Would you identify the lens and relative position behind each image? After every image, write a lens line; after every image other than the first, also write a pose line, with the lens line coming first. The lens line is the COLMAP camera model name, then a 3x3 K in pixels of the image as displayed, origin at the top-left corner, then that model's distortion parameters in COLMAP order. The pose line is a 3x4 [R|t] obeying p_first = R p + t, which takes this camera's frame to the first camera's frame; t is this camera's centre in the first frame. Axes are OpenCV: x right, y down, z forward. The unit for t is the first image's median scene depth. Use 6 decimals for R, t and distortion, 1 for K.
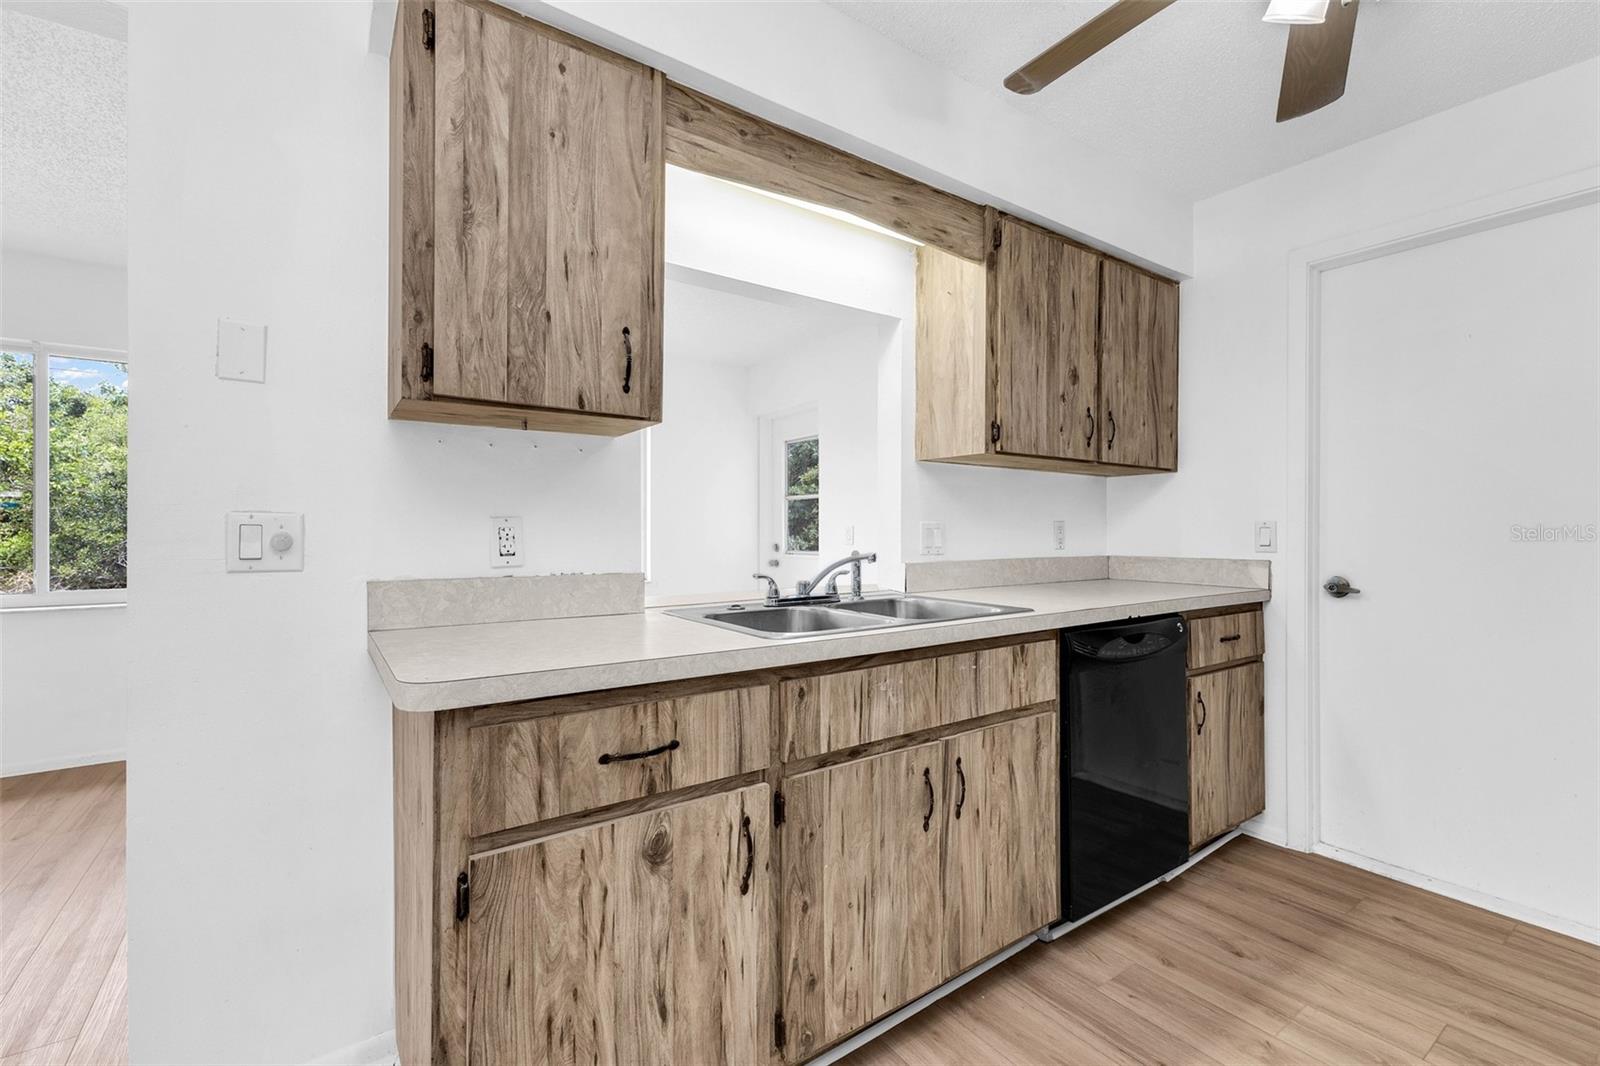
lens RADIAL K [[691.7, 0, 813.2], [0, 691.7, 528.4], [0, 0, 1]] dist [0.002933, 0.000510]
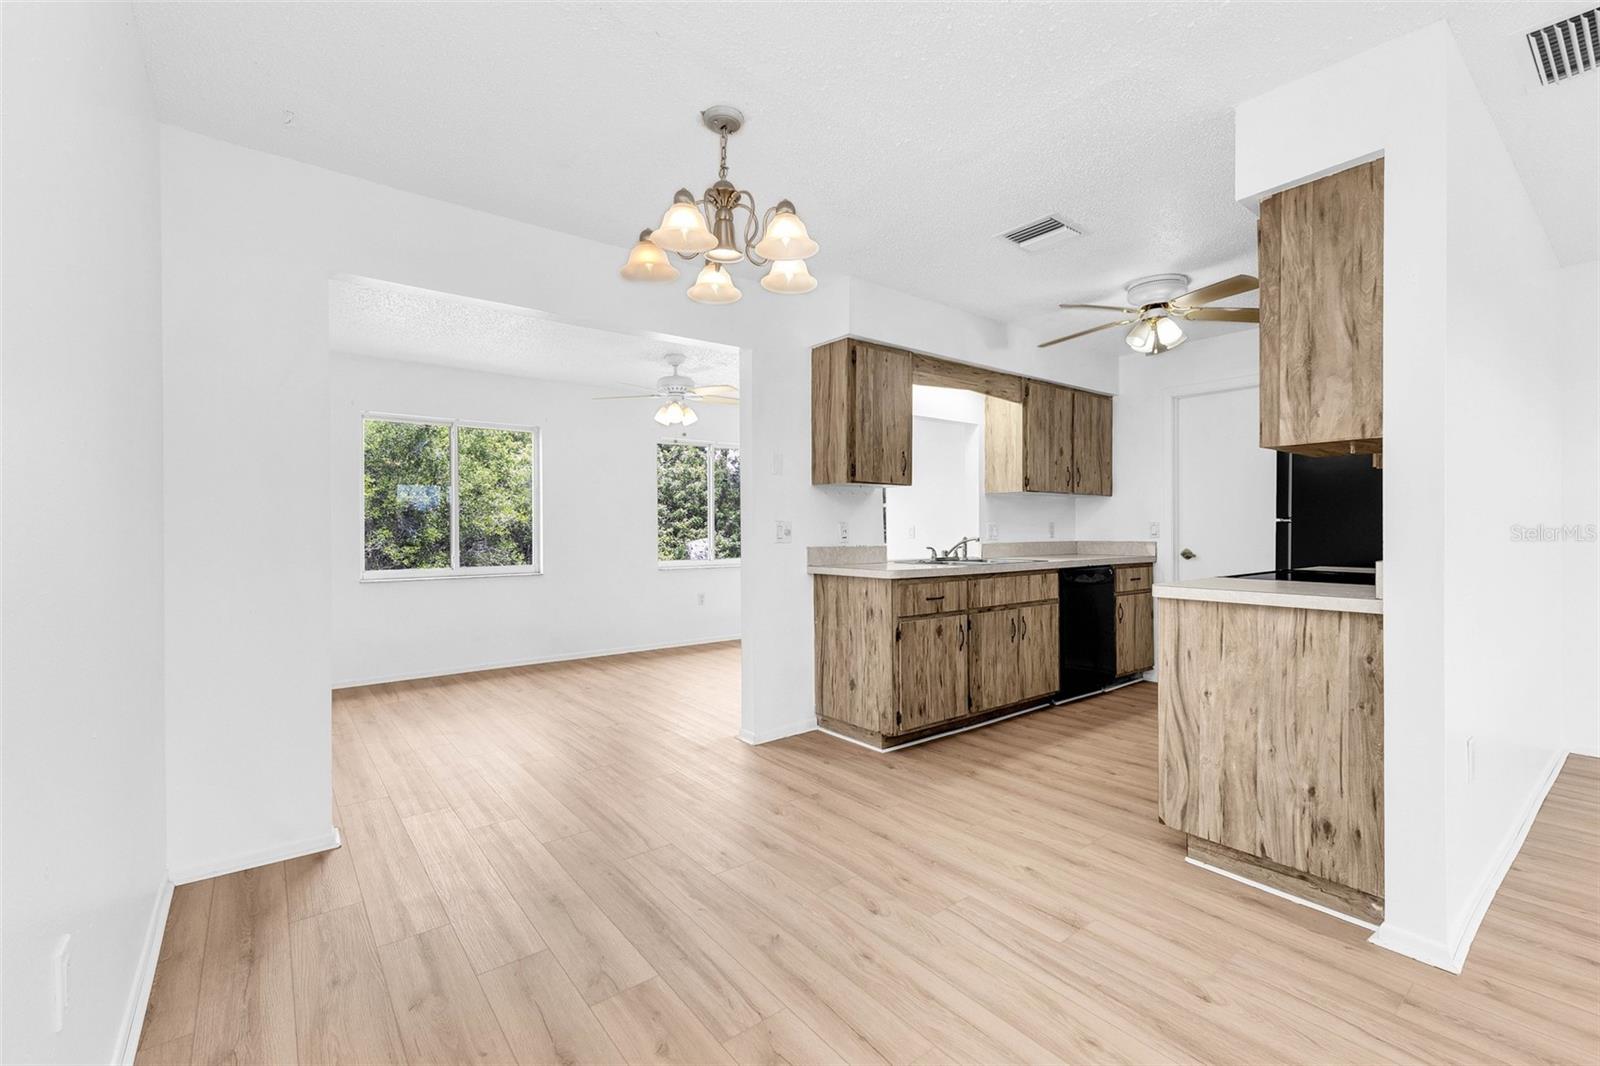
lens RADIAL K [[691.7, 0, 813.2], [0, 691.7, 528.4], [0, 0, 1]] dist [0.002933, 0.000510]
pose [[0.998583, -0.004963, 0.052990, -0.591179], [0.004999, 0.999987, -0.000551, 0.004967], [-0.052986, 0.000815, 0.998595, -1.278698]]
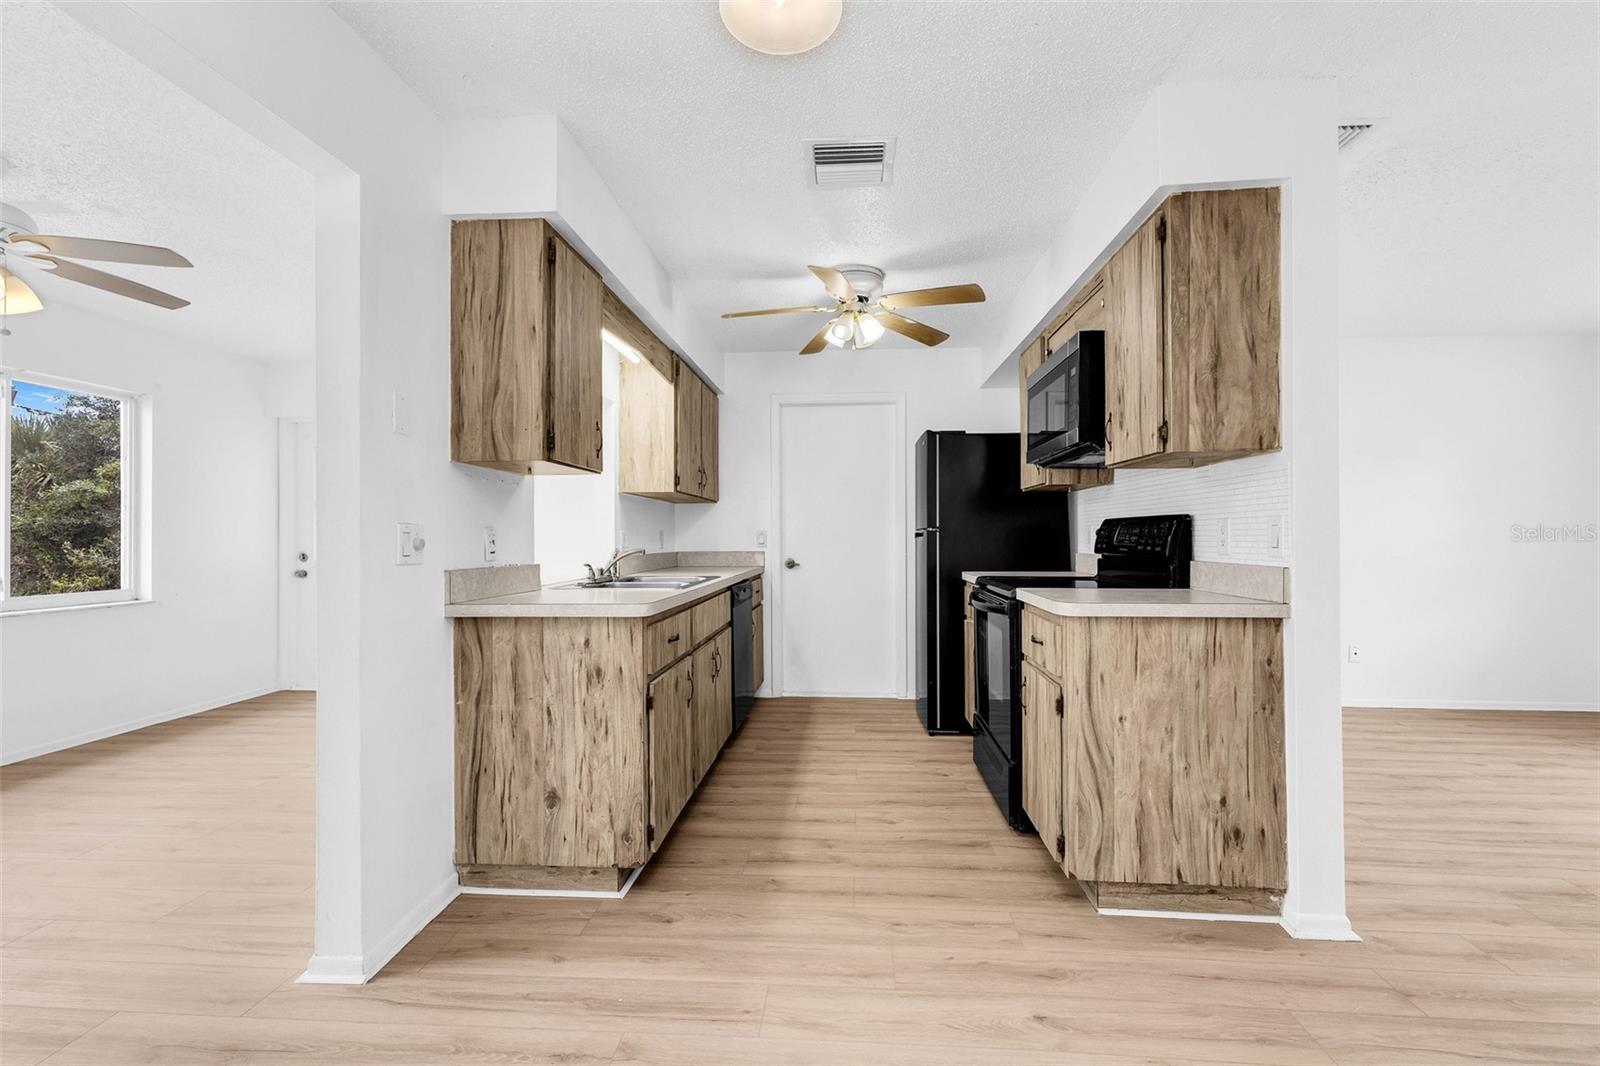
lens RADIAL K [[682.3, 0, 804.8], [0, 682.3, 529.2], [0, 0, 1]] dist [0.007916, 0.000117]
pose [[0.636862, 0.004211, 0.770967, -0.996568], [0.004715, 0.999945, -0.009356, 0.003981], [-0.770964, 0.009593, 0.636807, -0.406087]]
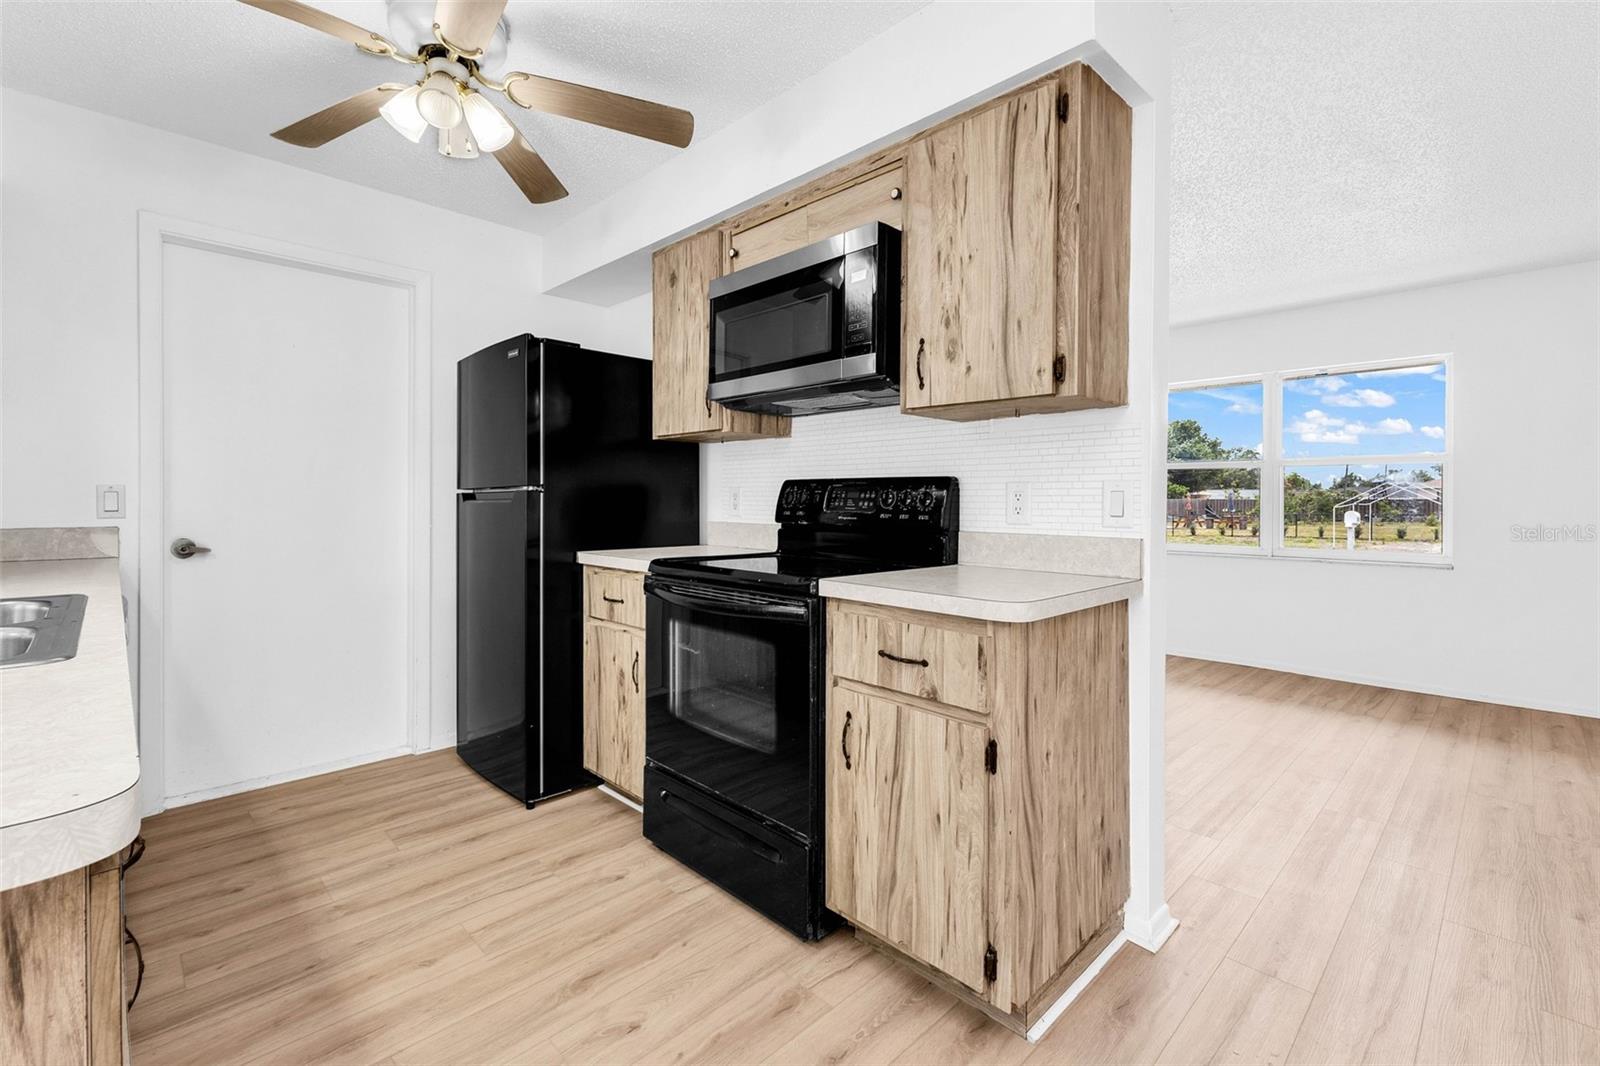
lens RADIAL K [[700.6, 0, 802.1], [0, 700.6, 501.1], [0, 0, 1]] dist [0.003694, 0.000524]
pose [[-0.154005, -0.004467, 0.988060, -0.588749], [-0.005316, 0.999979, 0.003692, 0.004210], [-0.988056, -0.004684, -0.154025, 0.306686]]
